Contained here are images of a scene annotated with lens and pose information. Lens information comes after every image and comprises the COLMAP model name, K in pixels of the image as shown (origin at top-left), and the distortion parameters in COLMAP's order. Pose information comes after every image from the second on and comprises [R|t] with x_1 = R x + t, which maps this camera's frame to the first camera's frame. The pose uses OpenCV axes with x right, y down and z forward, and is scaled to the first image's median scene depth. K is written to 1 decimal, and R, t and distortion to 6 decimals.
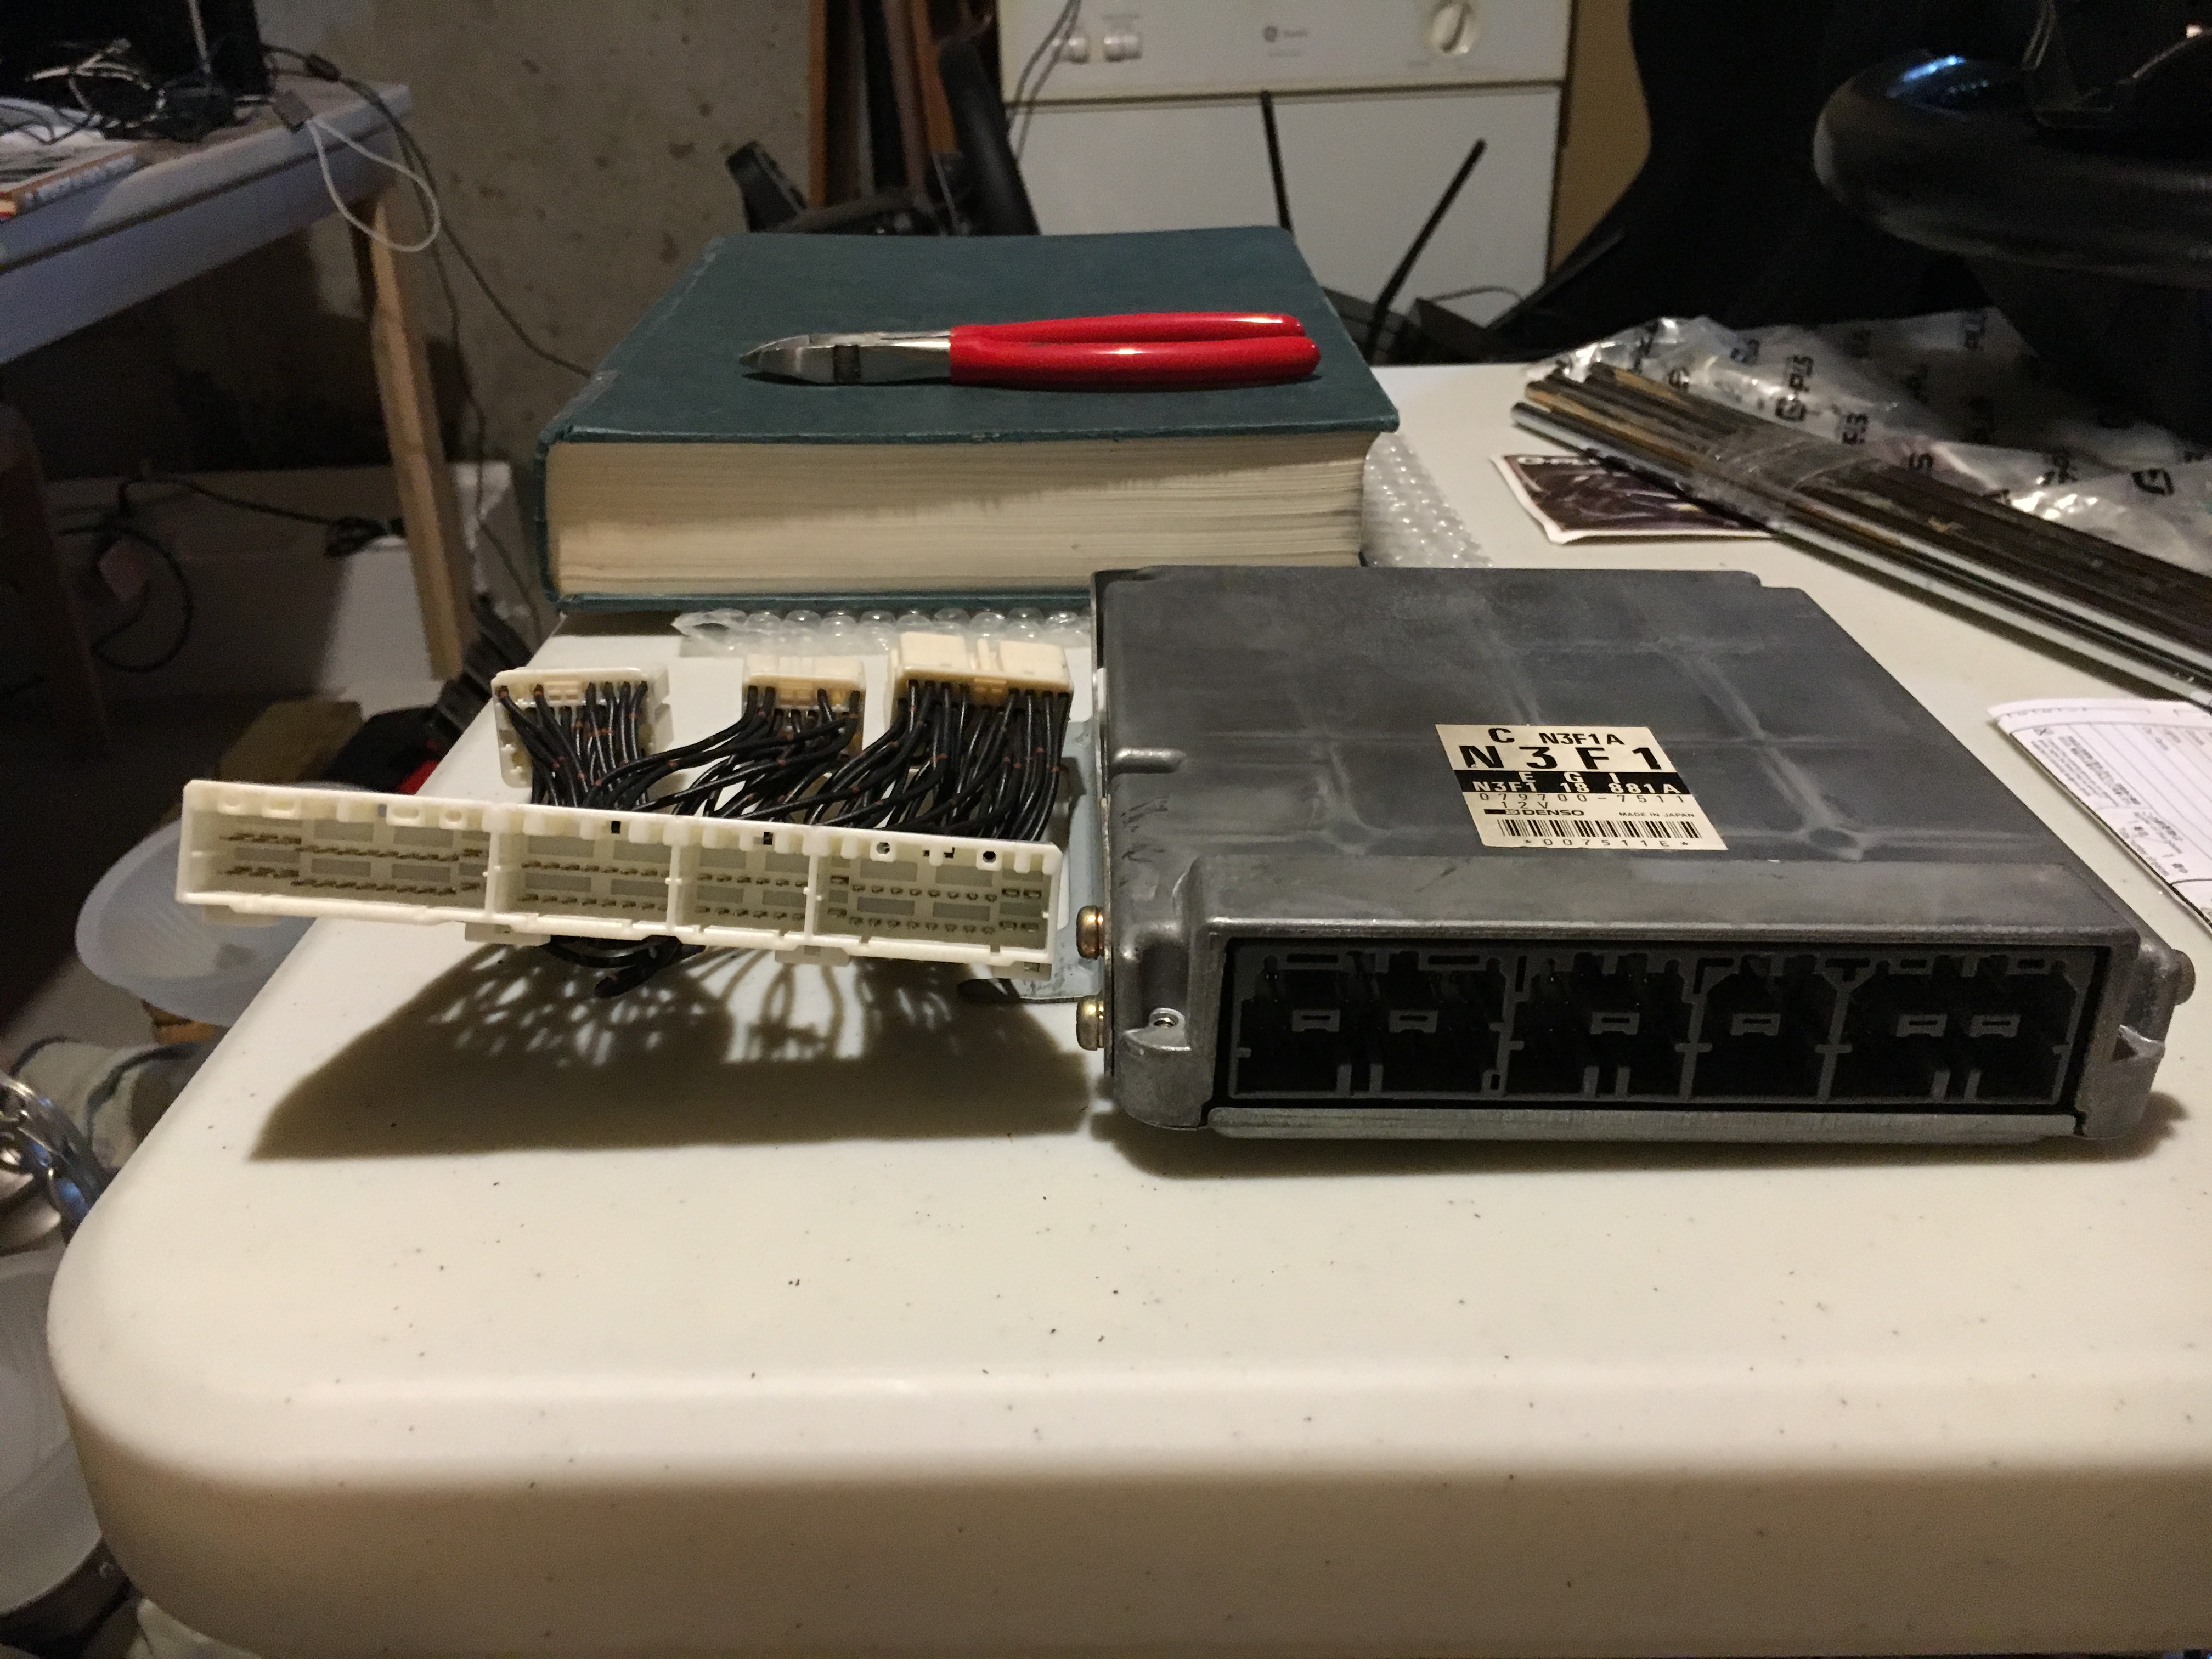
lens RADIAL K [[1849.9, 0, 1106.0], [0, 1849.9, 829.5], [0, 0, 1]] dist [0.076743, -0.014122]
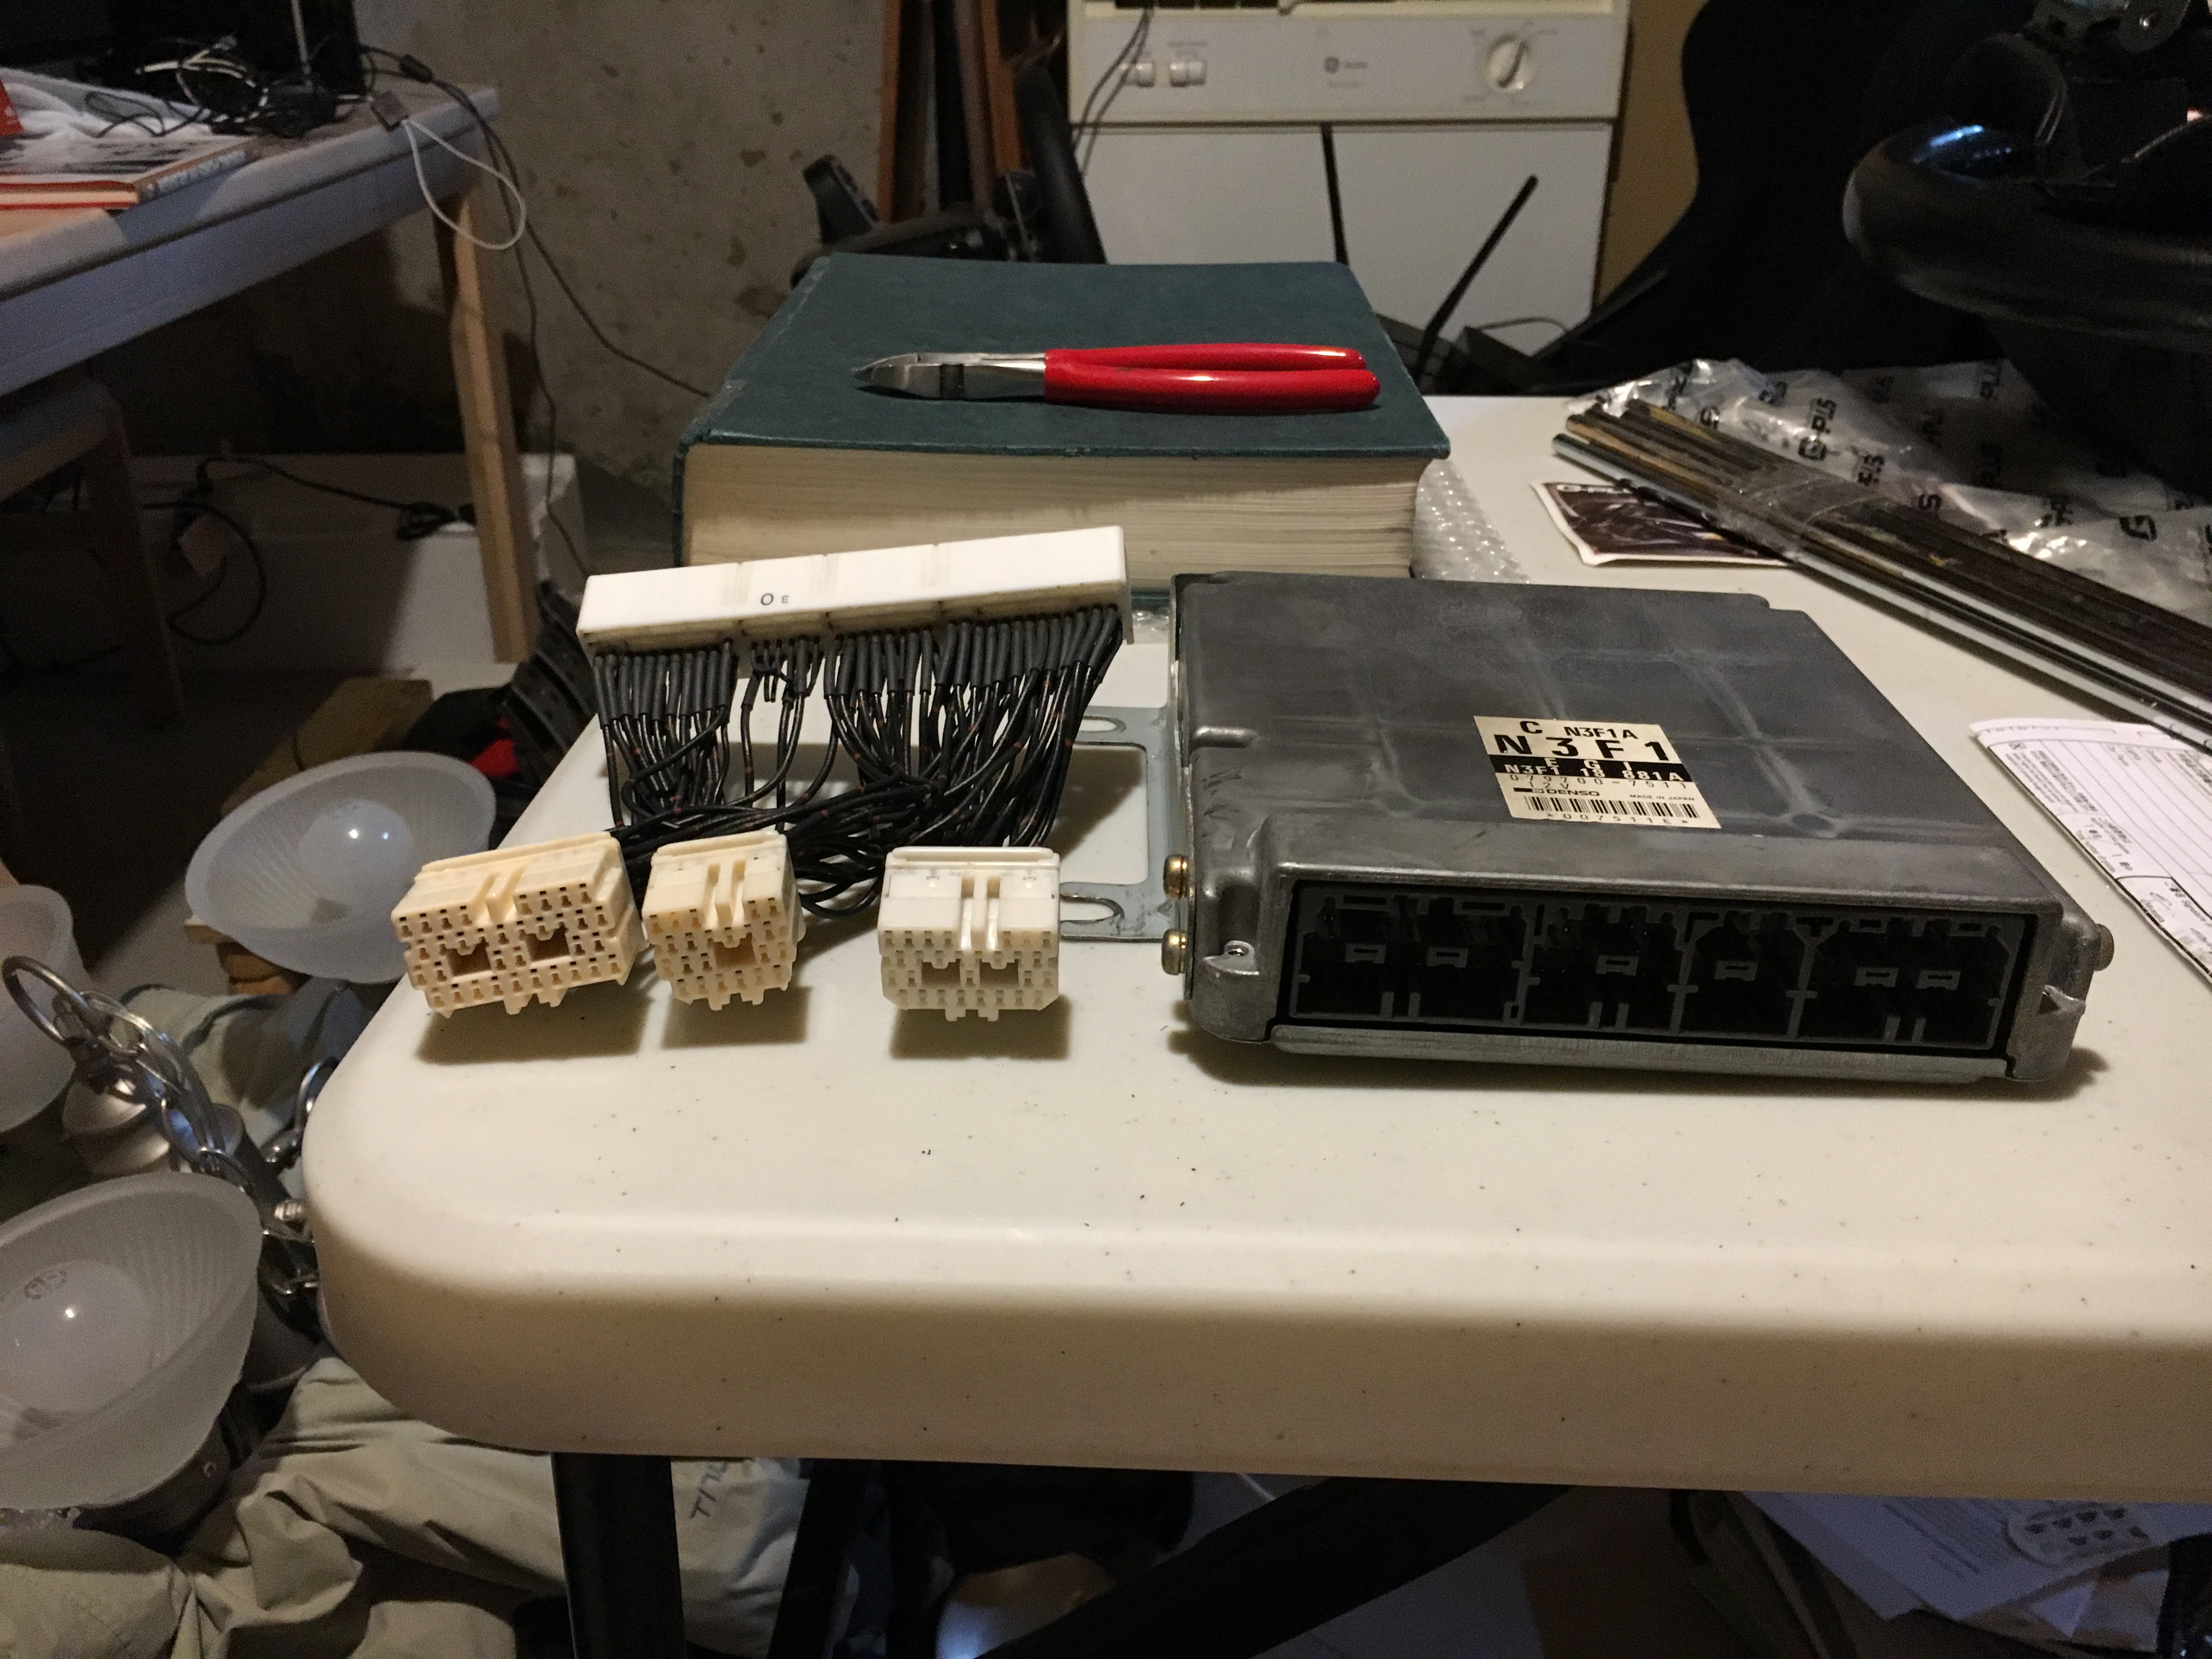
lens RADIAL K [[1873.6, 0, 1106.0], [0, 1873.6, 829.5], [0, 0, 1]] dist [0.078896, 0.012343]
pose [[0.999247, 0.036833, -0.012207, -0.023508], [-0.036925, 0.999291, -0.007373, 0.021645], [0.011926, 0.007818, 0.999898, -0.118082]]
